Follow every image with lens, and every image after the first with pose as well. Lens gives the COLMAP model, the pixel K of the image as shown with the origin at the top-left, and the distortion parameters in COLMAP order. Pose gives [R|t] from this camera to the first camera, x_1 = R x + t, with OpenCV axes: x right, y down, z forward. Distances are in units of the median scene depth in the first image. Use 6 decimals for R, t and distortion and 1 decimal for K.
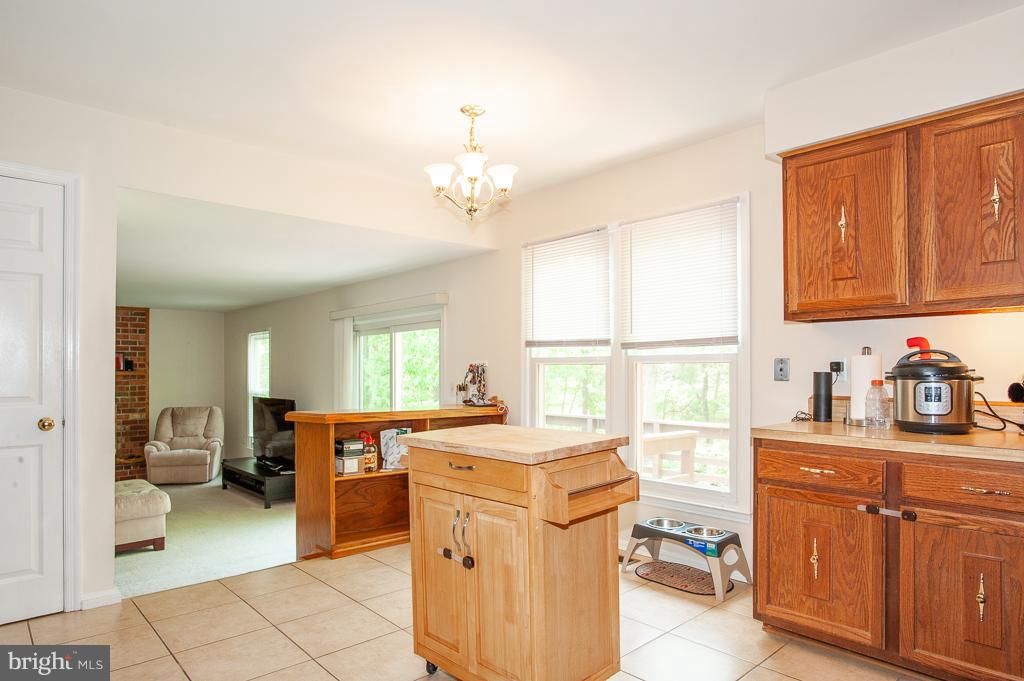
lens RADIAL K [[606.8, 0, 512.6], [0, 606.8, 357.0], [0, 0, 1]] dist [-0.015169, 0.000269]
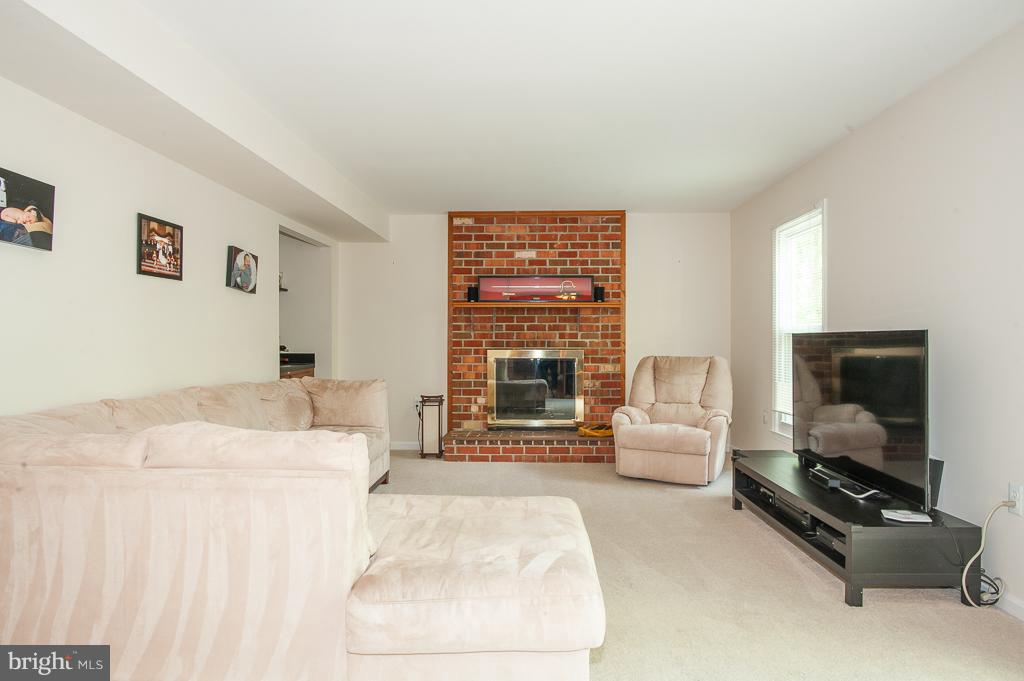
lens RADIAL K [[606.8, 0, 512.6], [0, 606.8, 357.0], [0, 0, 1]] dist [-0.015169, 0.000269]
pose [[0.718159, 0.023095, -0.695495, -0.227202], [0.011007, 0.998947, 0.044537, 0.054893], [0.695792, -0.039640, 0.717149, 0.439632]]
